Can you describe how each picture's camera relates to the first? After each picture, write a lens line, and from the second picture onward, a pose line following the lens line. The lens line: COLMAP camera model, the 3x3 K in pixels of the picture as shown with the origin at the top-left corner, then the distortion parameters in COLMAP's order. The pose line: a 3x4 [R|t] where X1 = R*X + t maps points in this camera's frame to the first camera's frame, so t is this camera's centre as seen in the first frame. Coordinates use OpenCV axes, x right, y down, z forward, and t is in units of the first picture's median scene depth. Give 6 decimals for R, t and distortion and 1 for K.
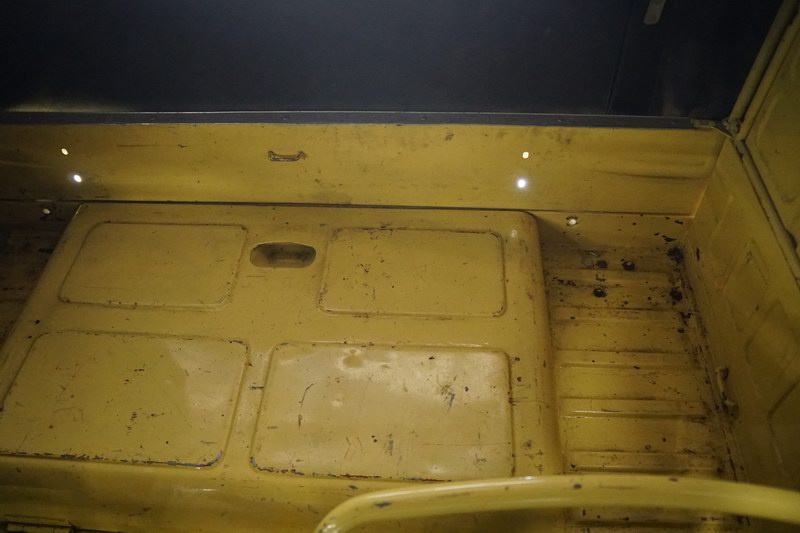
lens RADIAL K [[666.6, 0, 400.0], [0, 666.6, 266.5], [0, 0, 1]] dist [-0.163285, 0.141273]
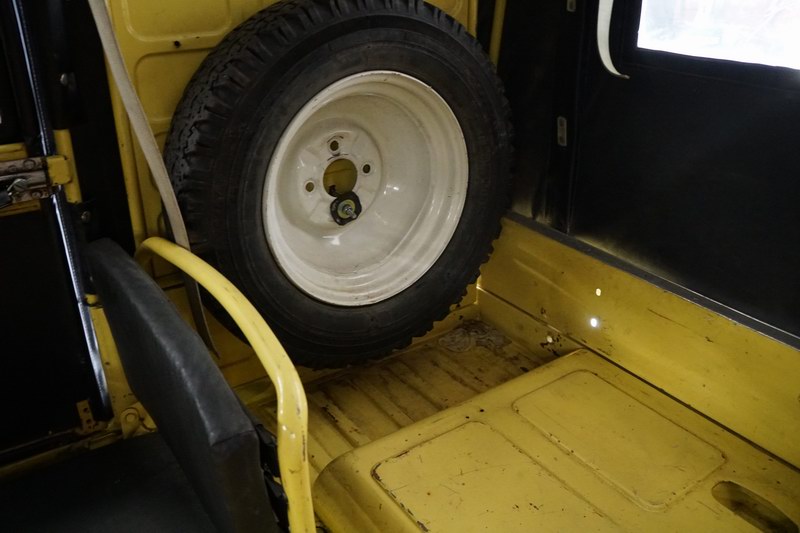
lens RADIAL K [[666.6, 0, 400.0], [0, 666.6, 266.5], [0, 0, 1]] dist [-0.163285, 0.141273]
pose [[0.614677, 0.360520, -0.701568, -0.004077], [-0.596208, 0.794696, -0.113990, 0.096394], [0.516438, 0.488347, 0.703426, 0.097533]]
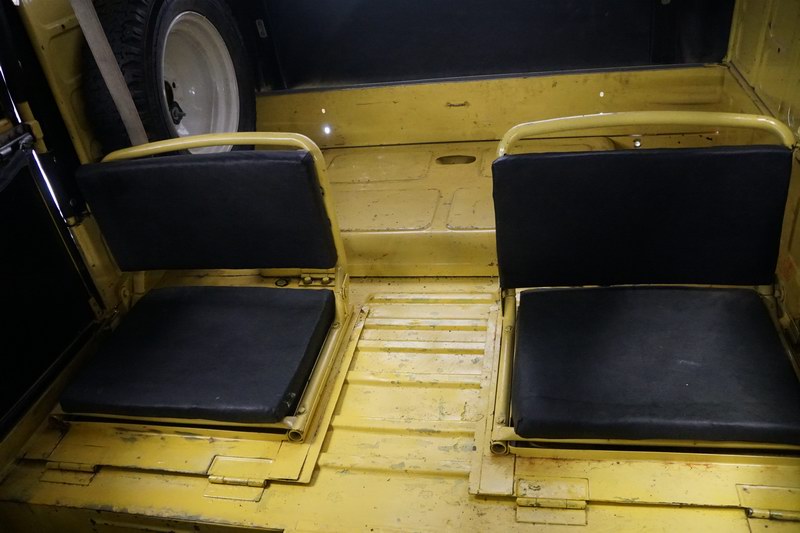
lens RADIAL K [[666.6, 0, 400.0], [0, 666.6, 266.5], [0, 0, 1]] dist [-0.163285, 0.141273]
pose [[0.986235, -0.021854, -0.163902, -0.051167], [-0.020186, 0.967901, -0.250520, 0.674307], [0.164116, 0.250380, 0.954136, -0.538916]]
